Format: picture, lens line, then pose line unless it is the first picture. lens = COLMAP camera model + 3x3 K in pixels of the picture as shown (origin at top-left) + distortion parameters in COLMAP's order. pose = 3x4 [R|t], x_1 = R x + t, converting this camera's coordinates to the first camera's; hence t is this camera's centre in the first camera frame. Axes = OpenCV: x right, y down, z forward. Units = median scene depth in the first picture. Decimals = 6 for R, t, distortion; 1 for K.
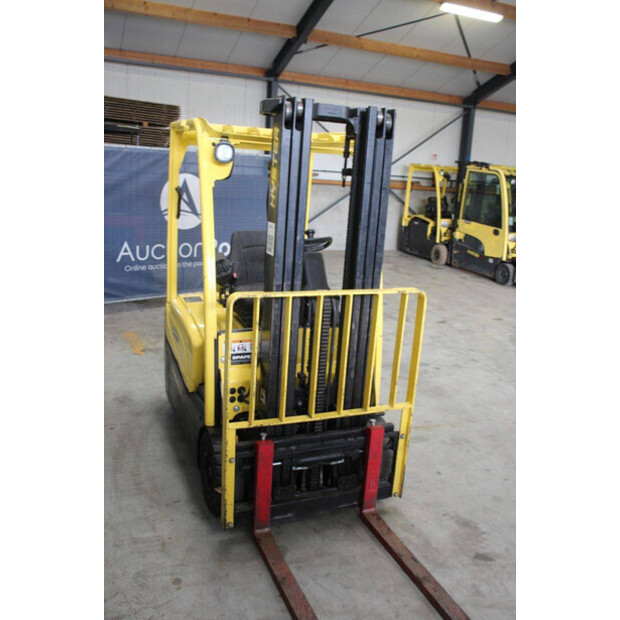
lens RADIAL K [[572.5, 0, 310.2], [0, 572.5, 318.7], [0, 0, 1]] dist [-0.071262, 0.000000]
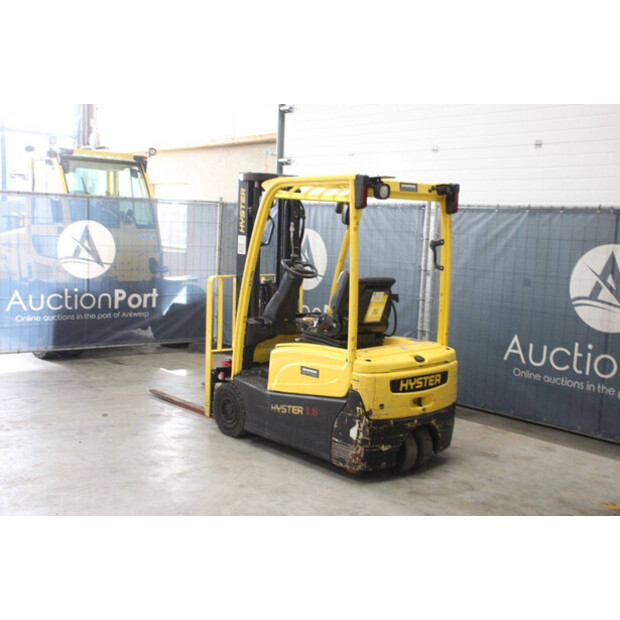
lens RADIAL K [[759.5, 0, 307.4], [0, 759.5, 307.0], [0, 0, 1]] dist [-0.004097, 0.000000]
pose [[-0.938467, -0.061183, -0.339905, 0.641197], [-0.179060, 0.927771, 0.327382, -0.701006], [0.295324, 0.368101, -0.881638, 2.898034]]
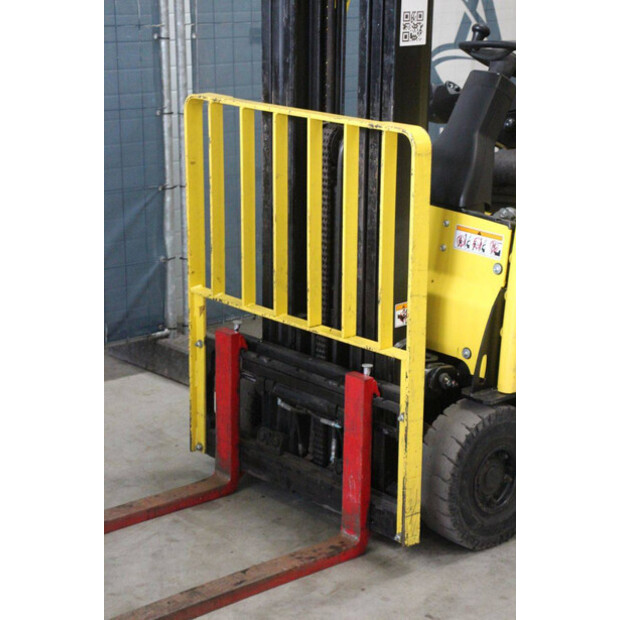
lens RADIAL K [[1469.2, 0, 314.7], [0, 1469.2, 307.1], [0, 0, 1]] dist [0.405064, 0.000000]
pose [[0.321562, 0.184281, -0.928783, 1.391833], [-0.236761, 0.965370, 0.109569, -0.019714], [0.916811, 0.184667, 0.354057, 0.436371]]
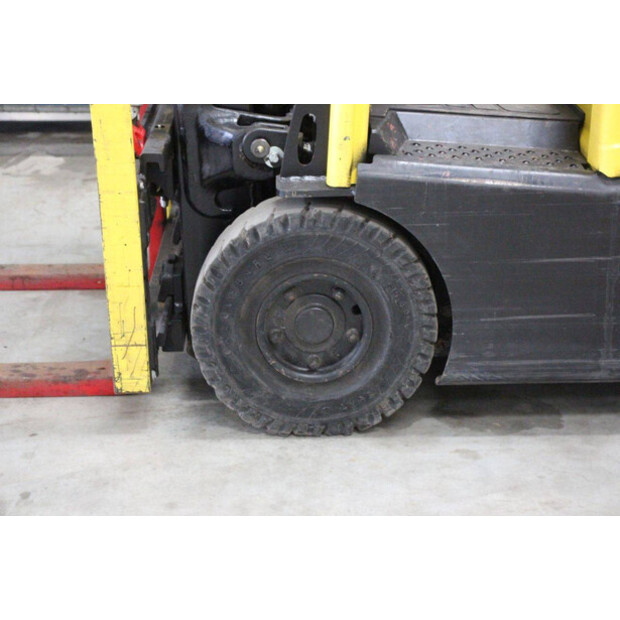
lens RADIAL K [[1335.7, 0, 309.7], [0, 1335.7, 308.5], [0, 0, 1]] dist [0.306209, 0.000000]
pose [[-0.369160, 0.272955, -0.888378, 0.823356], [-0.247579, 0.892471, 0.377093, -0.045080], [0.895782, 0.359152, -0.261887, 1.342596]]
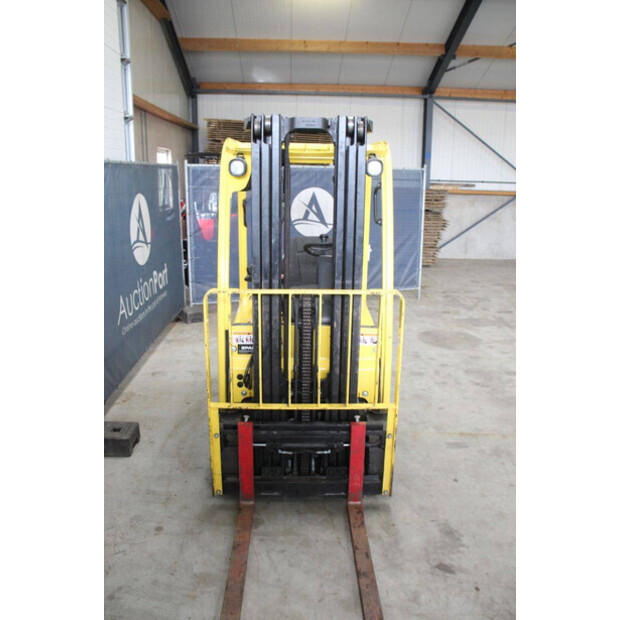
lens RADIAL K [[533.8, 0, 306.2], [0, 533.8, 319.6], [0, 0, 1]] dist [-0.127584, 0.082028]
pose [[0.927185, 0.044964, -0.371894, 0.371913], [-0.047371, 0.998874, 0.002666, 0.003718], [0.371596, 0.015145, 0.928271, 0.067825]]
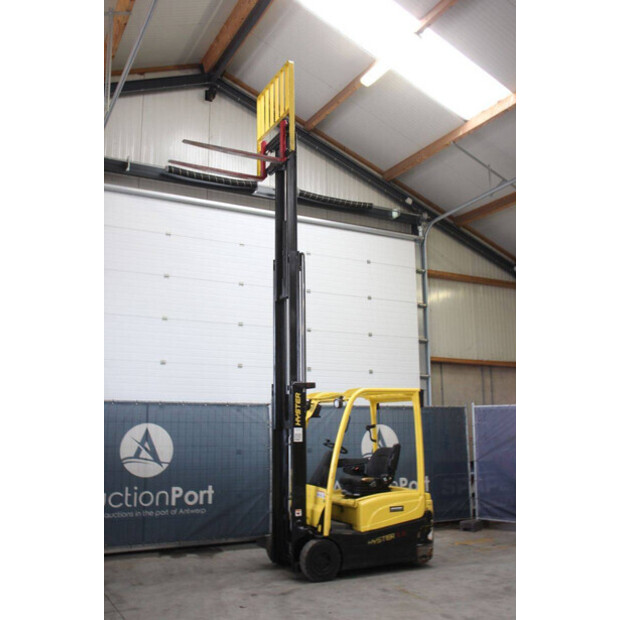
lens RADIAL K [[630.5, 0, 304.0], [0, 630.5, 311.8], [0, 0, 1]] dist [-0.043562, 0.000000]
pose [[0.064293, -0.244675, -0.967471, 2.472219], [-0.248886, 0.934910, -0.252980, 0.012654], [0.966396, 0.257055, -0.000788, 0.856780]]
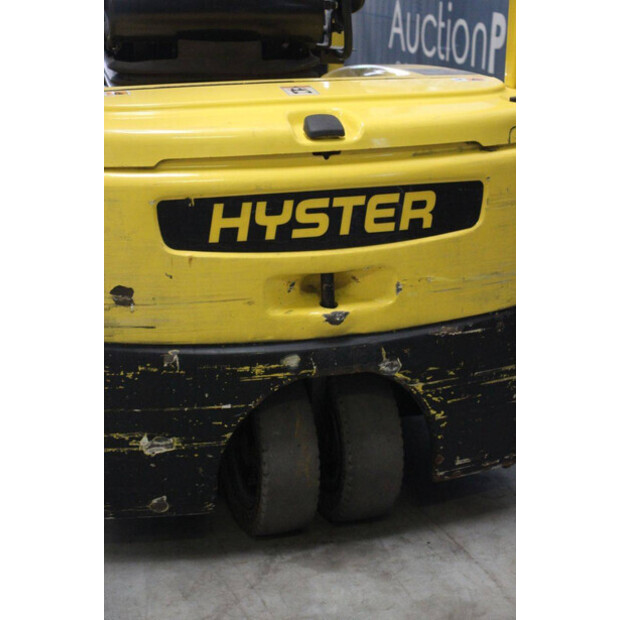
lens RADIAL K [[1296.1, 0, 307.5], [0, 1296.1, 309.5], [0, 0, 1]] dist [0.304789, 0.000000]
pose [[-0.993840, -0.081537, 0.075062, -0.263625], [-0.031745, 0.858348, 0.512085, -0.371644], [-0.106183, 0.506548, -0.855649, 2.205281]]
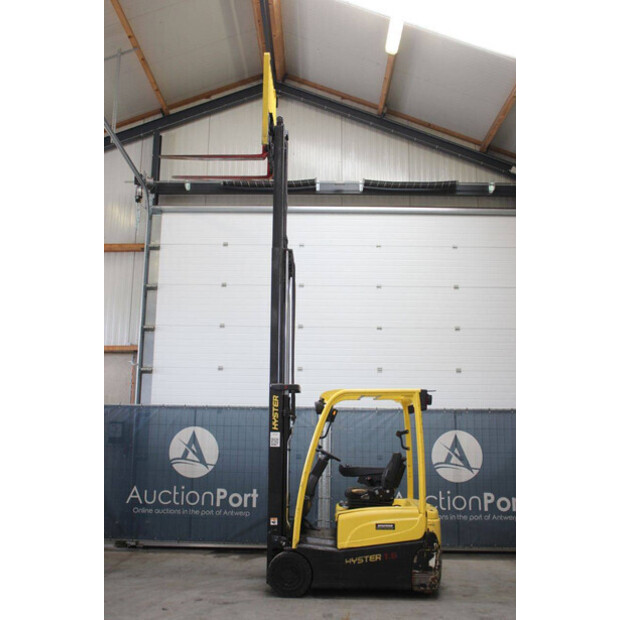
lens RADIAL K [[630.5, 0, 307.8], [0, 630.5, 313.5], [0, 0, 1]] dist [-0.043562, 0.000000]
pose [[-0.412576, -0.236455, -0.879699, 2.117786], [-0.270848, 0.953889, -0.129370, -0.312578], [0.869725, 0.184890, -0.457596, 1.979784]]
